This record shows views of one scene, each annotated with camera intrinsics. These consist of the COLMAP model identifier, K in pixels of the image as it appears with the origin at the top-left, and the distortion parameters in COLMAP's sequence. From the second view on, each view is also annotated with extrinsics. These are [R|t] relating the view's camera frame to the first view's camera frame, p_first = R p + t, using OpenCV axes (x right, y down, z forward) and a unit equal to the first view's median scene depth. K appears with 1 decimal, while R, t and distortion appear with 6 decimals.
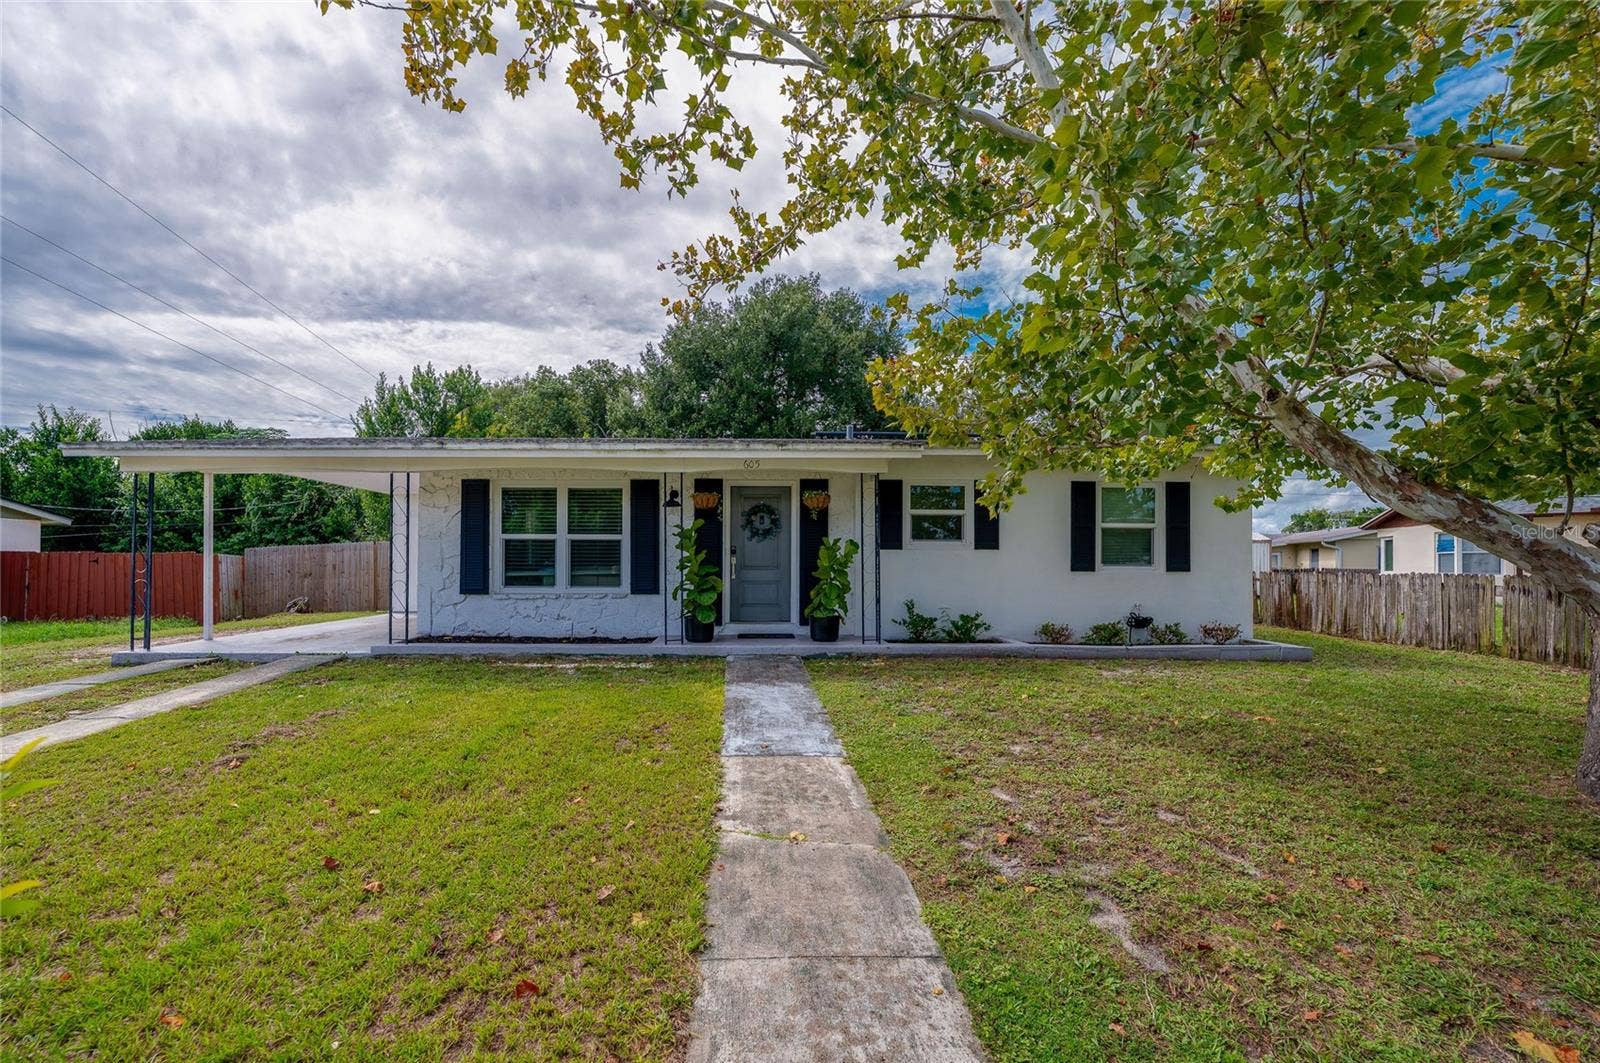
lens RADIAL K [[737.1, 0, 803.4], [0, 737.1, 562.5], [0, 0, 1]] dist [0.000276, 0.000342]
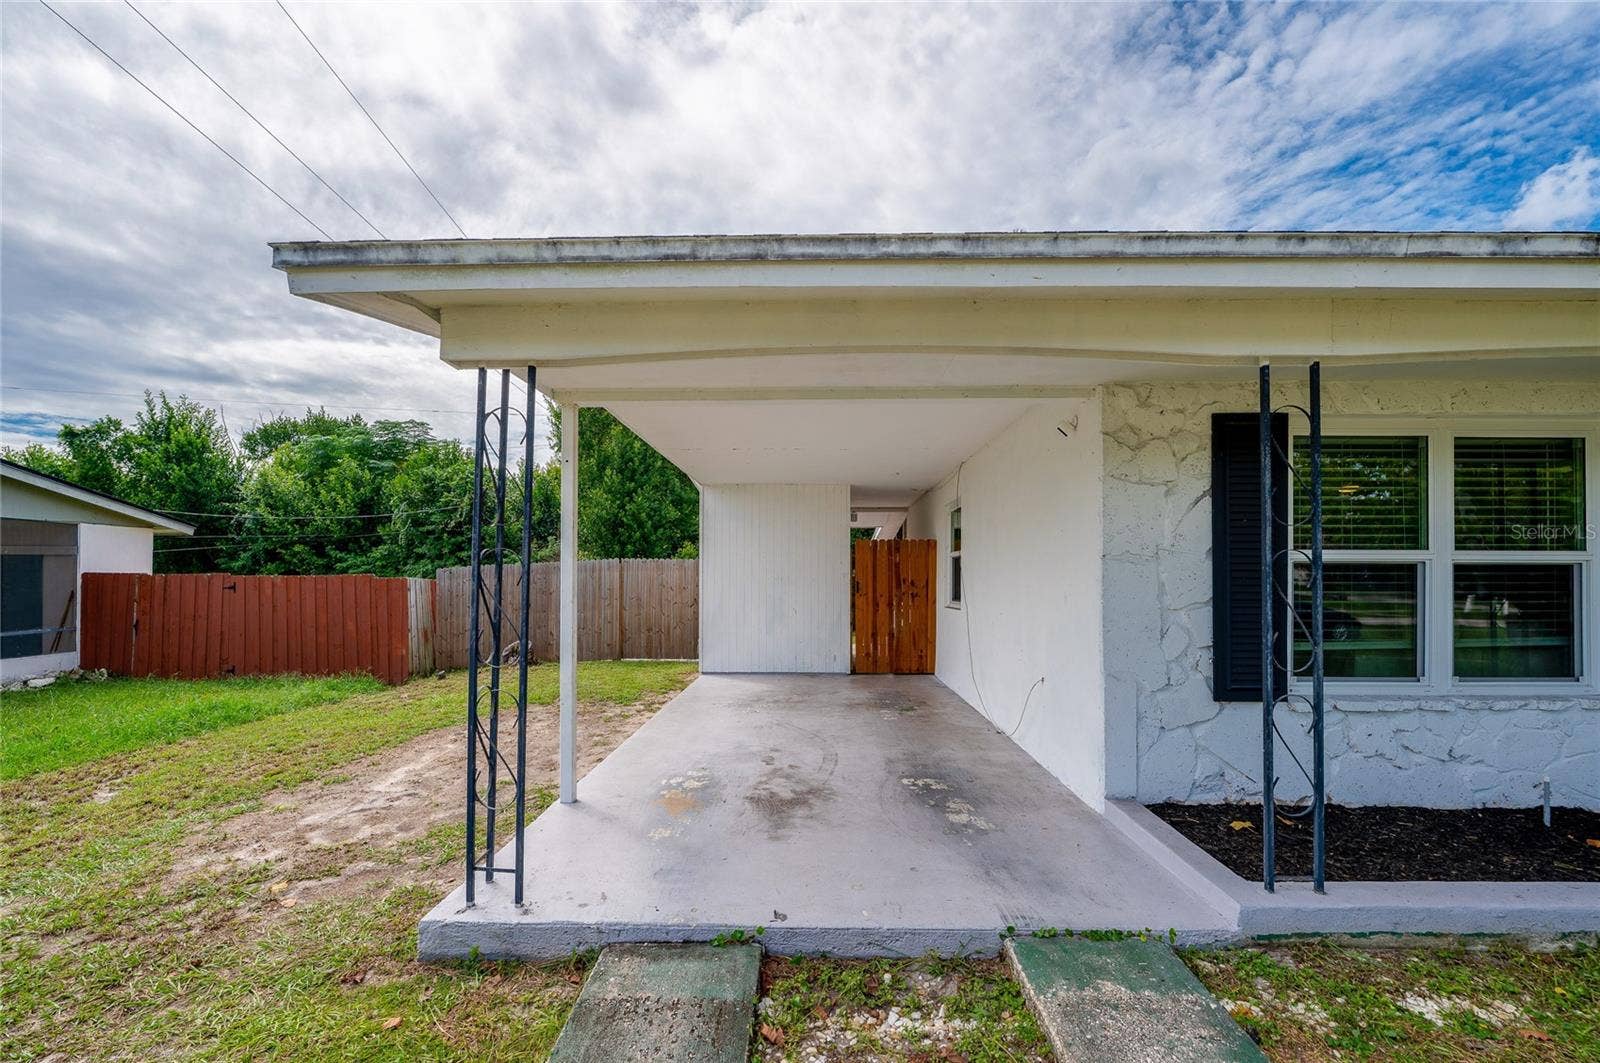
lens RADIAL K [[671.9, 0, 791.5], [0, 671.9, 563.1], [0, 0, 1]] dist [-0.011404, 0.000220]
pose [[0.999770, 0.000629, -0.021426, -0.306436], [-0.000930, 0.999901, -0.014026, -0.011745], [0.021415, 0.014043, 0.999672, 0.282273]]
